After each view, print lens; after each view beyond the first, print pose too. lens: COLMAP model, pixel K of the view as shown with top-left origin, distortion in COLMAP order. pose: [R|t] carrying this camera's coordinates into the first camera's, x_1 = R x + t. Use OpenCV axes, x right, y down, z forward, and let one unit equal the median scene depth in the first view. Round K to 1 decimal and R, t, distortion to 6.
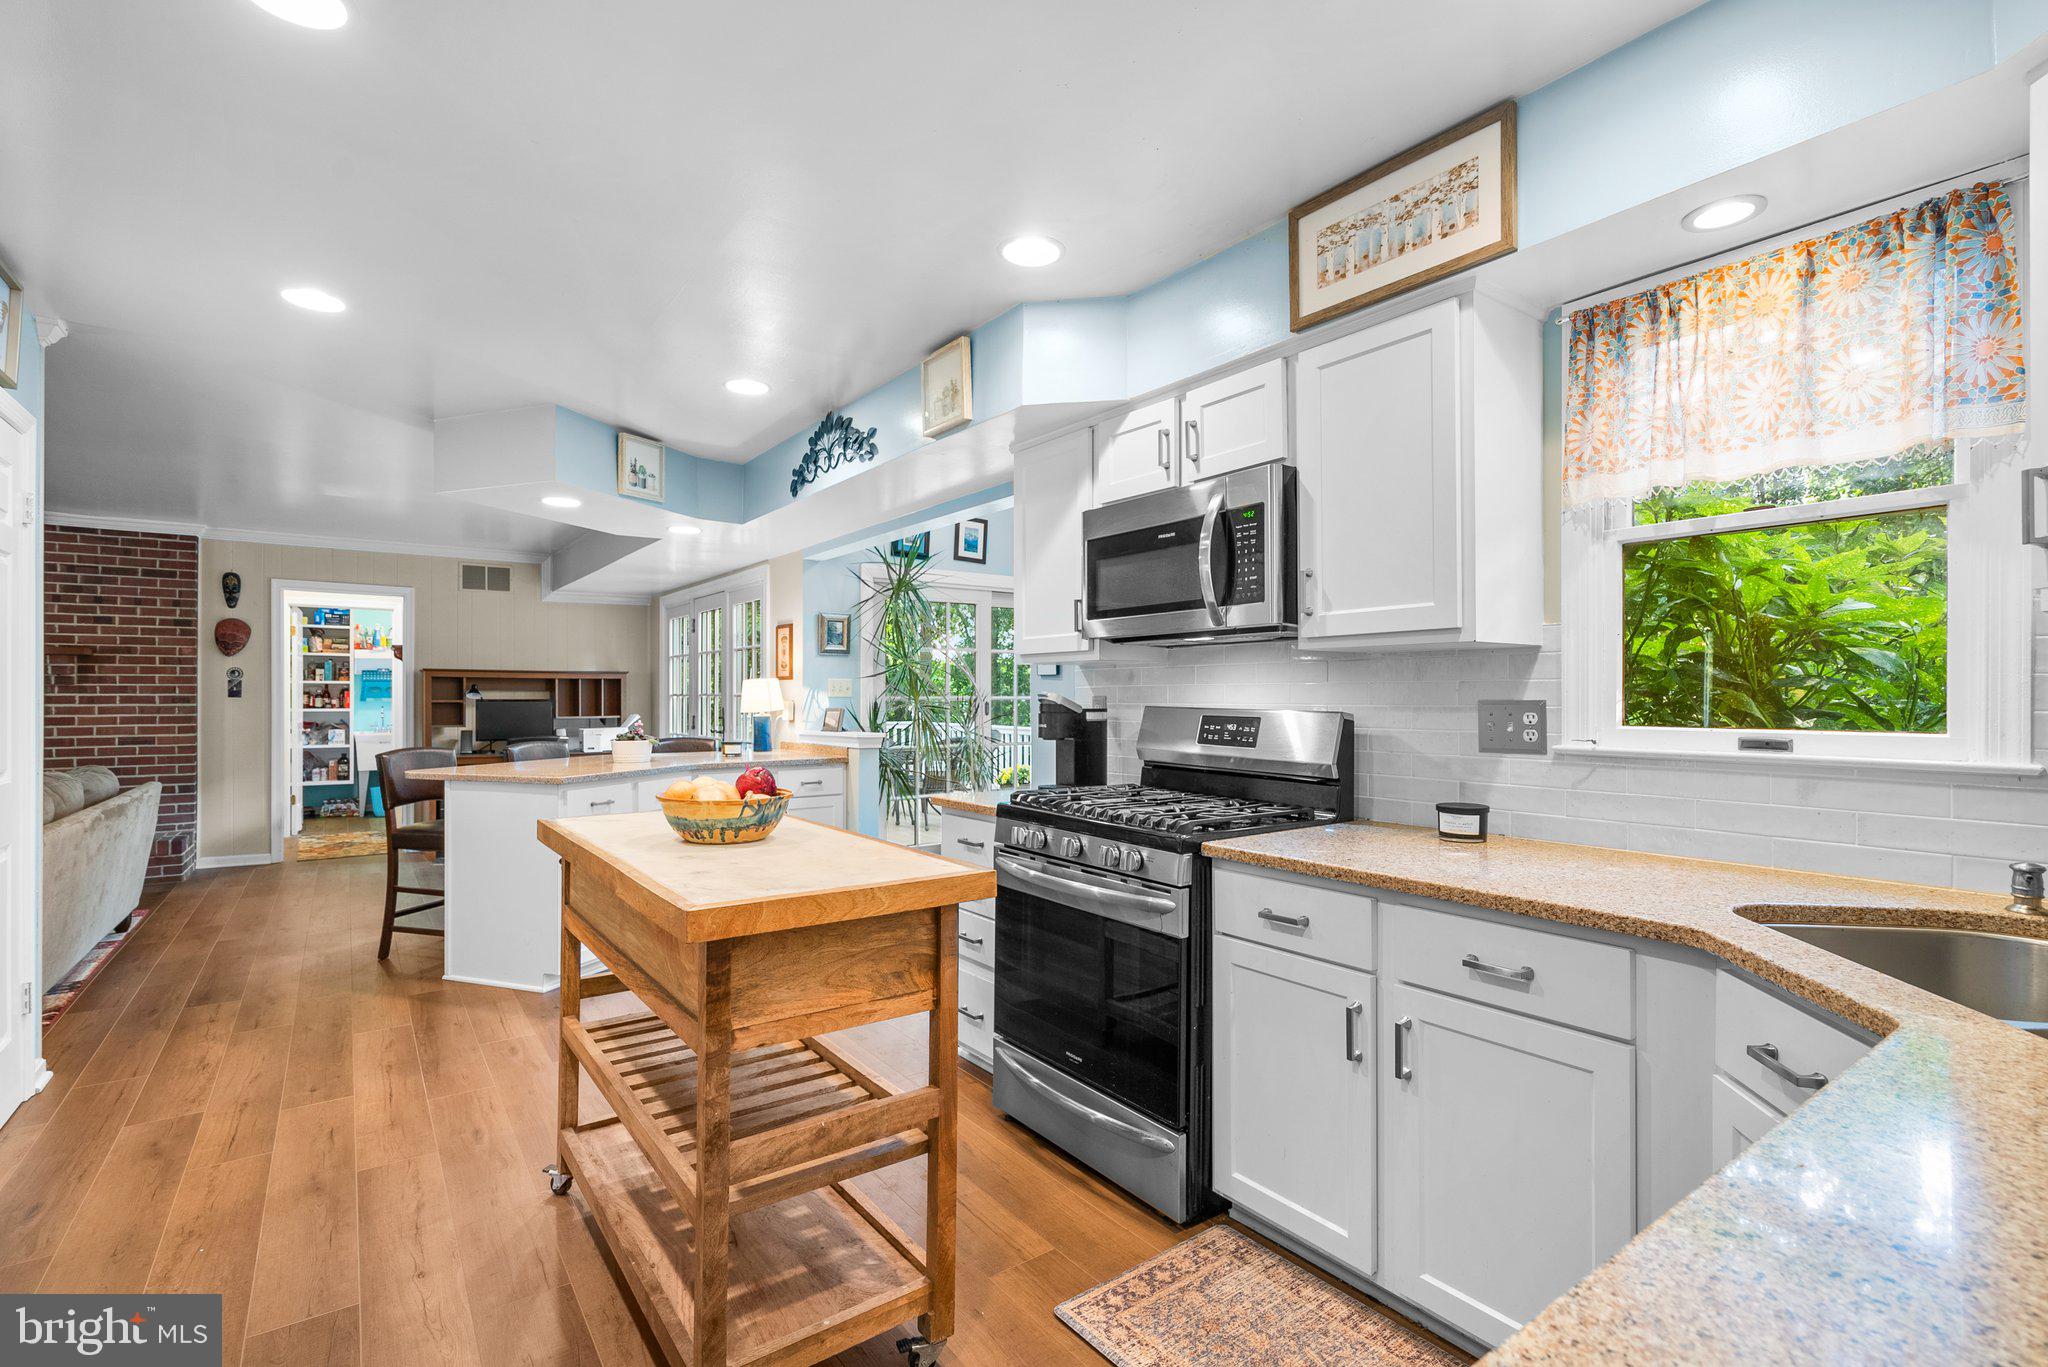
lens RADIAL K [[937.9, 0, 1032.9], [0, 937.9, 695.4], [0, 0, 1]] dist [-0.006552, 0.000782]
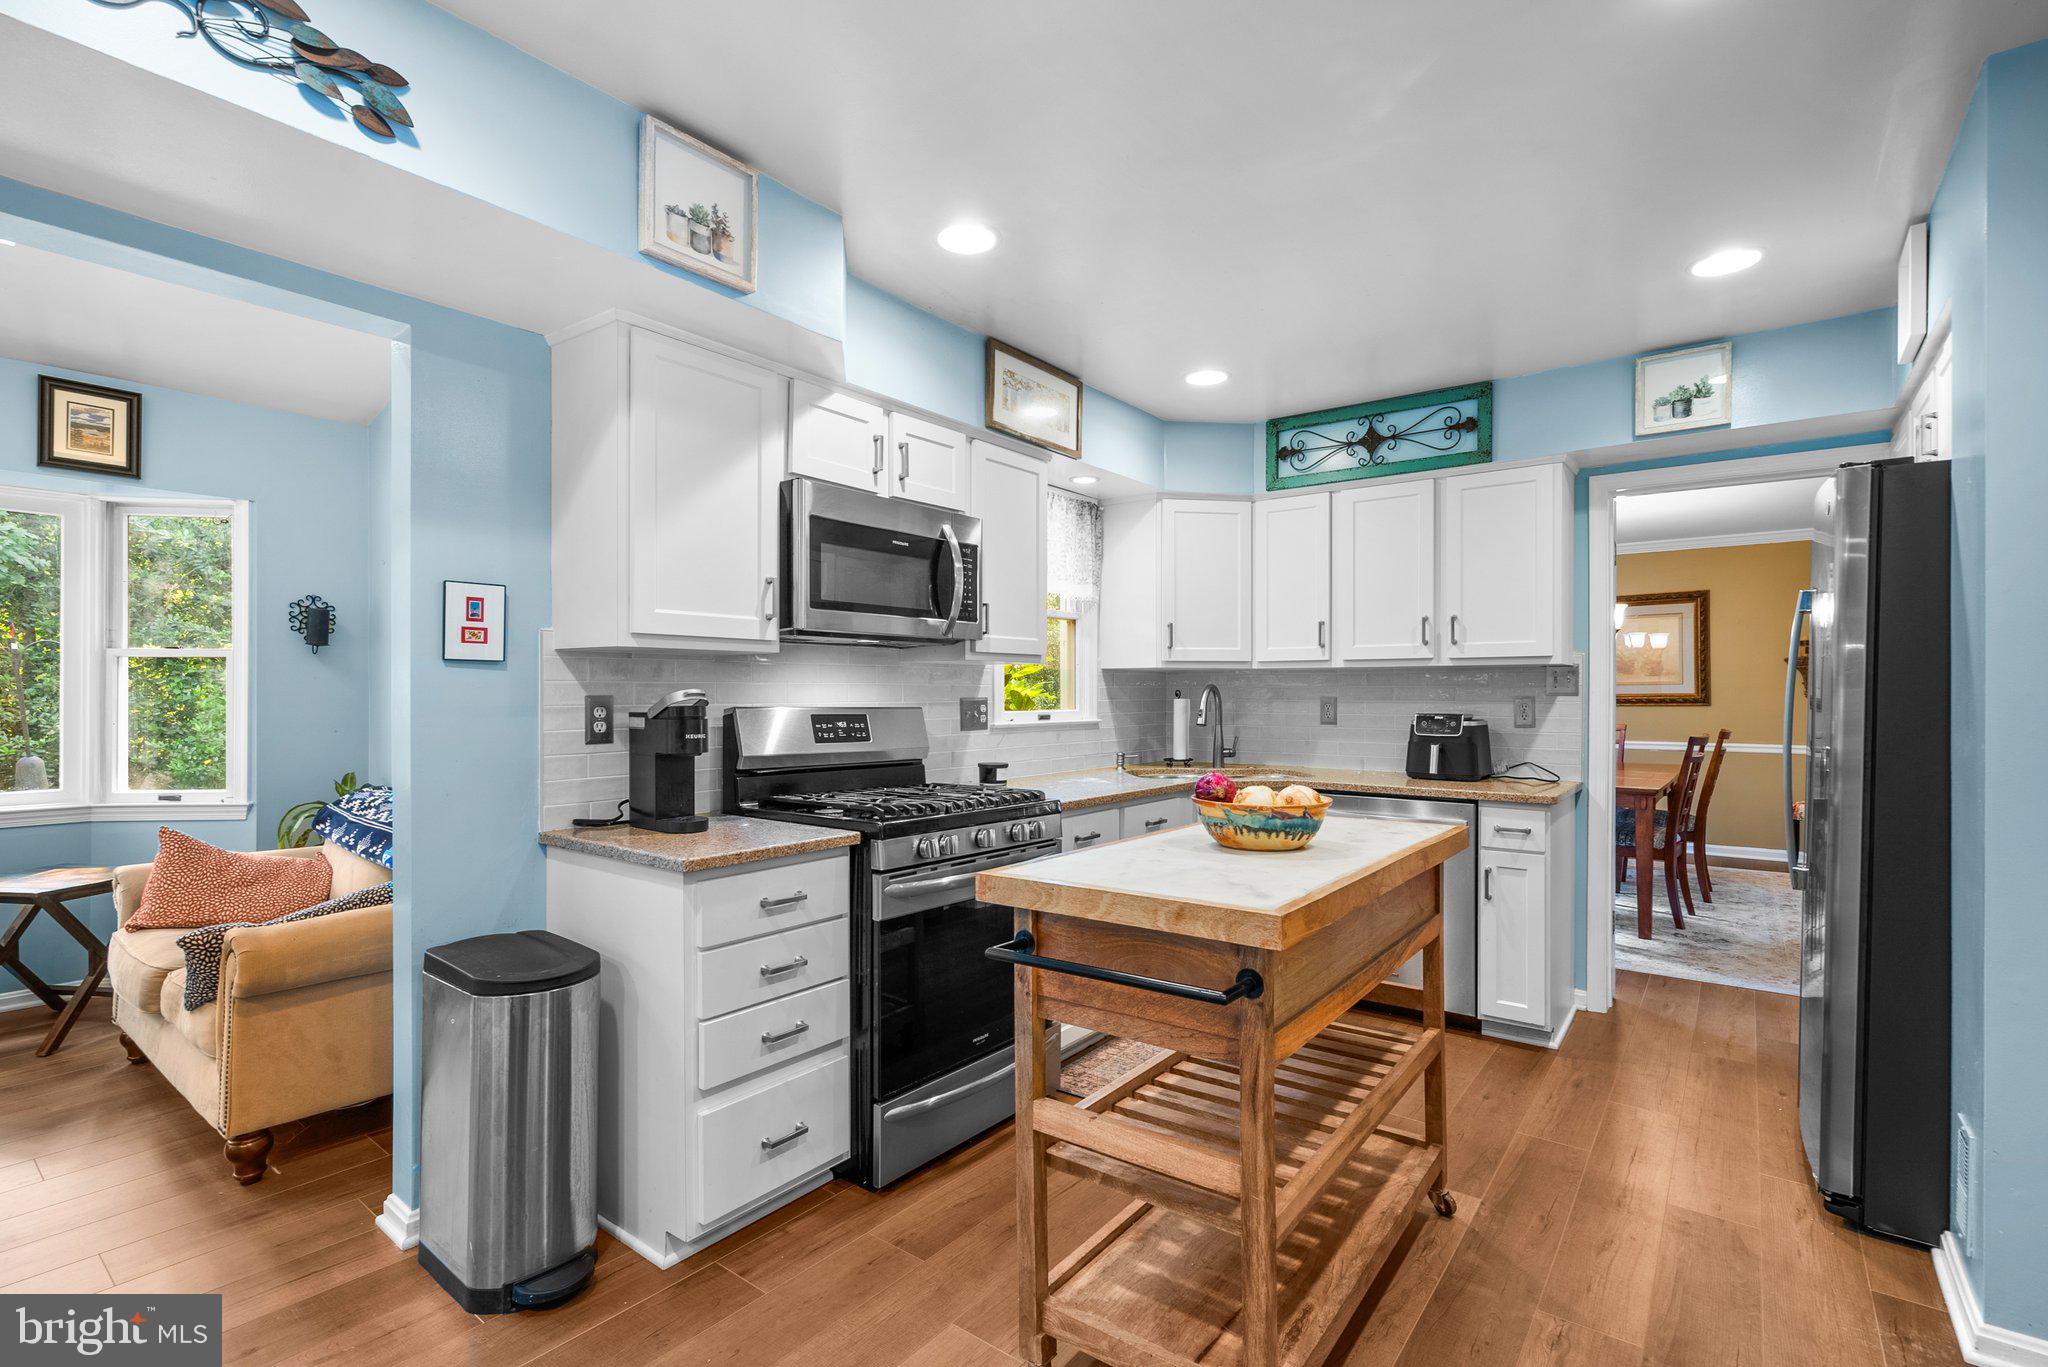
lens RADIAL K [[937.9, 0, 1032.9], [0, 937.9, 695.4], [0, 0, 1]] dist [-0.006552, 0.000782]
pose [[-0.279698, -0.001859, 0.960086, -0.368612], [-0.000205, 0.999998, 0.001876, -0.000366], [-0.960088, 0.000328, -0.279698, 0.464935]]
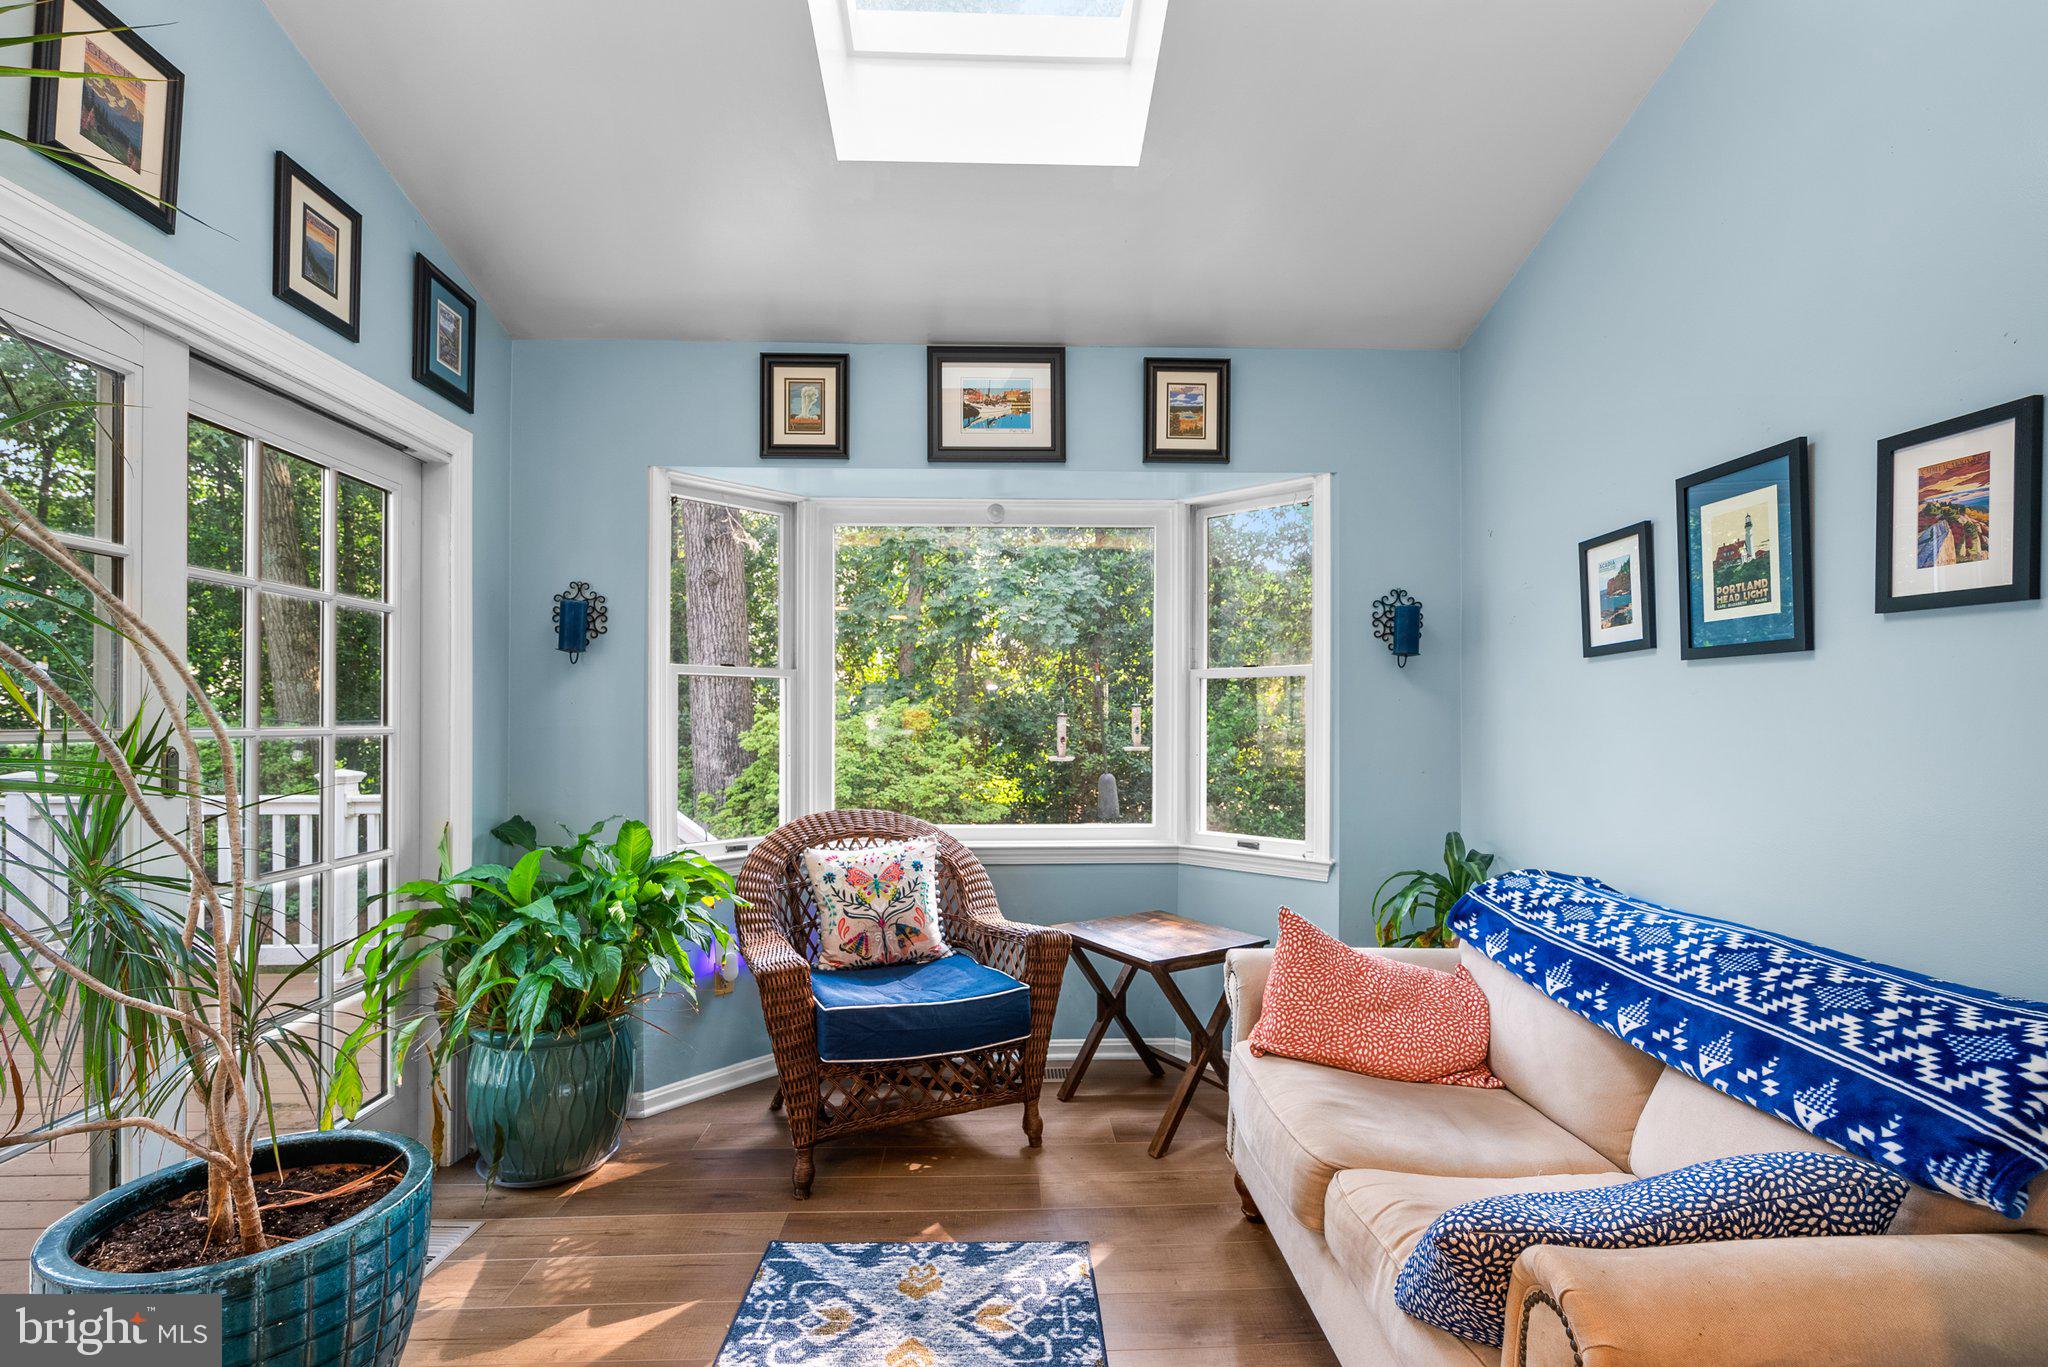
lens RADIAL K [[950.1, 0, 1020.9], [0, 950.1, 717.5], [0, 0, 1]] dist [-0.002386, 0.000360]
pose [[0.570760, -0.000218, 0.821117, -0.132027], [0.000596, 1.000000, -0.000149, -0.001923], [-0.821117, 0.000574, 0.570760, 0.635568]]
